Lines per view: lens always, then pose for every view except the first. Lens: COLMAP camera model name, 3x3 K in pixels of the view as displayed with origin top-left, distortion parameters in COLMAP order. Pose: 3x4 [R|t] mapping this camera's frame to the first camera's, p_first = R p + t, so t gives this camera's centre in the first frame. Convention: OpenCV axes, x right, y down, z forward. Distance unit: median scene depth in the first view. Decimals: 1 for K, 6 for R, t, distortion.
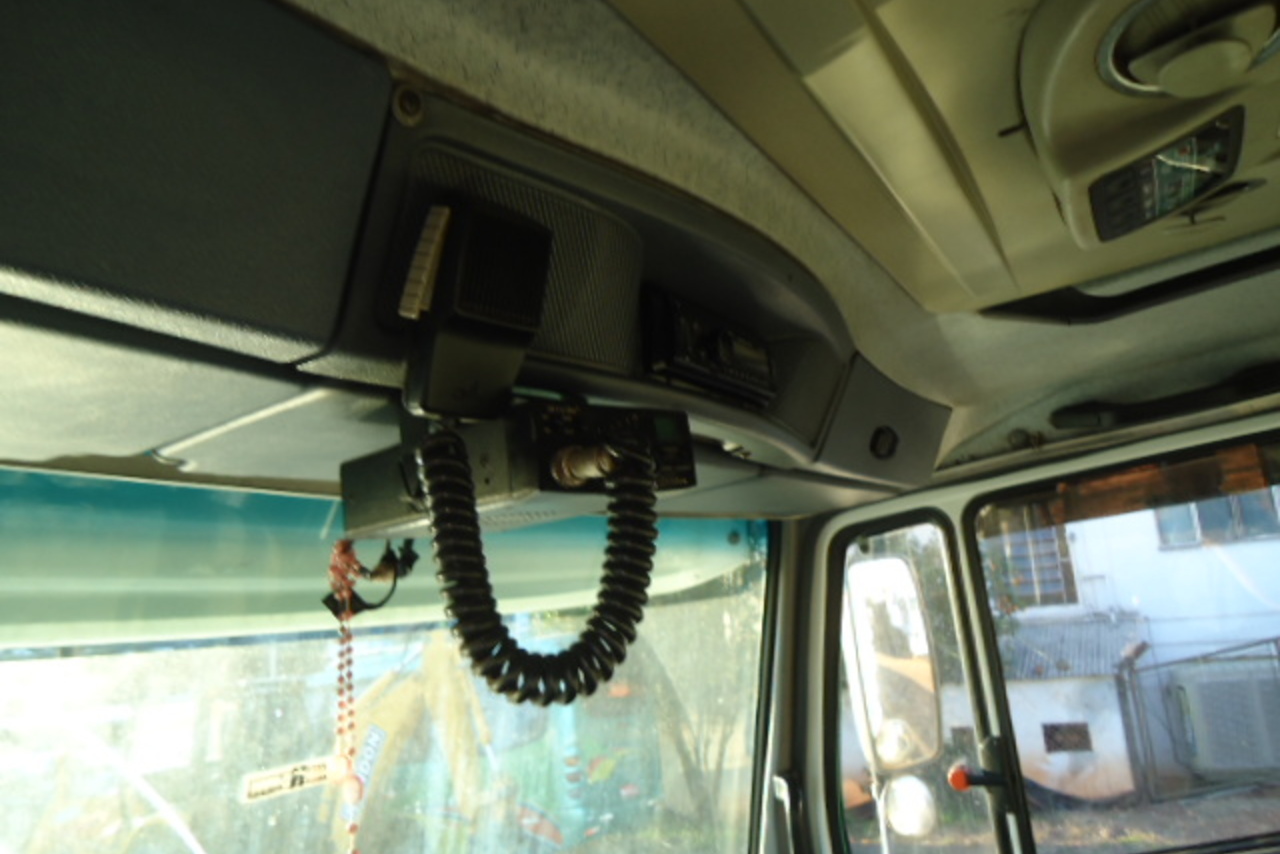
lens RADIAL K [[936.1, 0, 640.0], [0, 936.1, 427.0], [0, 0, 1]] dist [-0.019827, 0.032499]
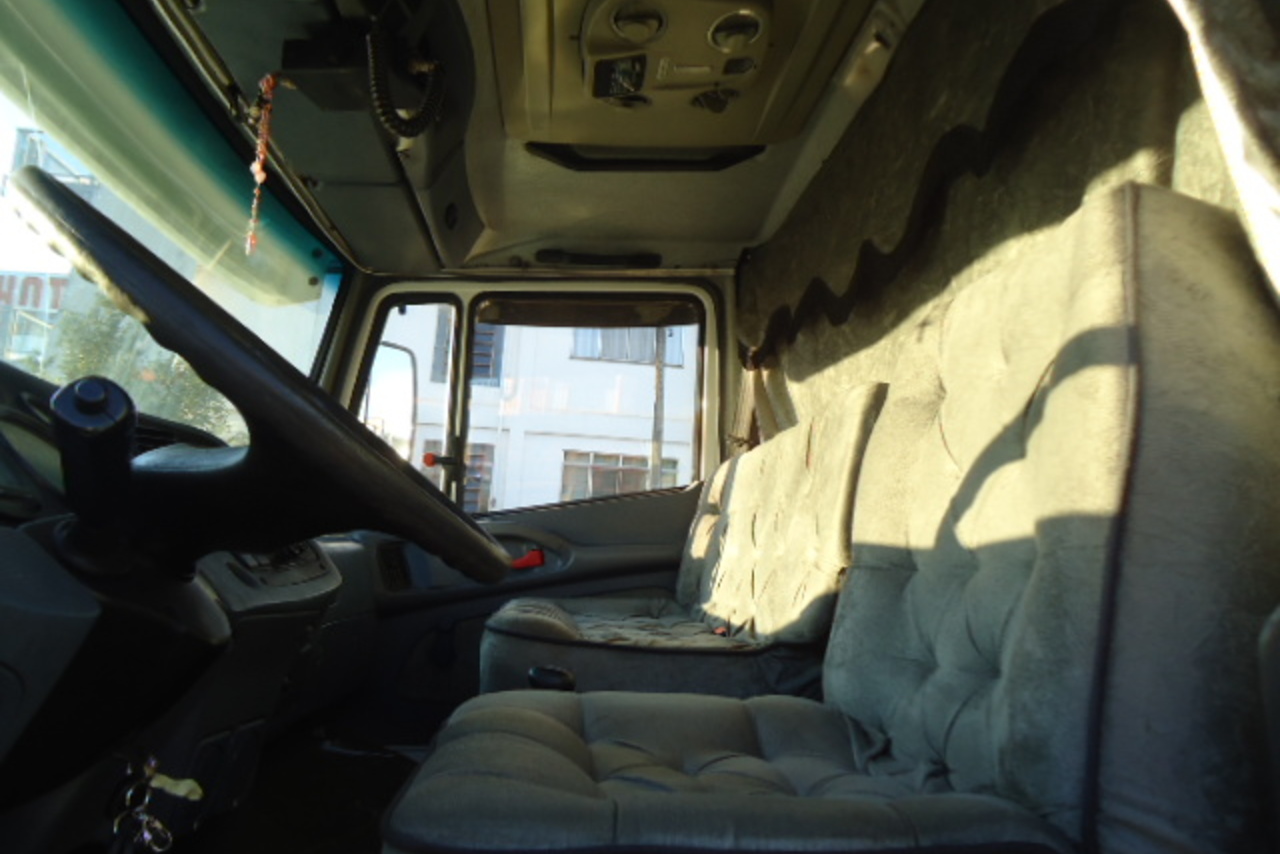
lens RADIAL K [[936.1, 0, 640.0], [0, 936.1, 427.0], [0, 0, 1]] dist [-0.019827, 0.032499]
pose [[0.814601, 0.226202, 0.534095, -0.238317], [-0.241210, 0.969532, -0.042728, 0.322981], [-0.527487, -0.094023, 0.844344, -0.555262]]
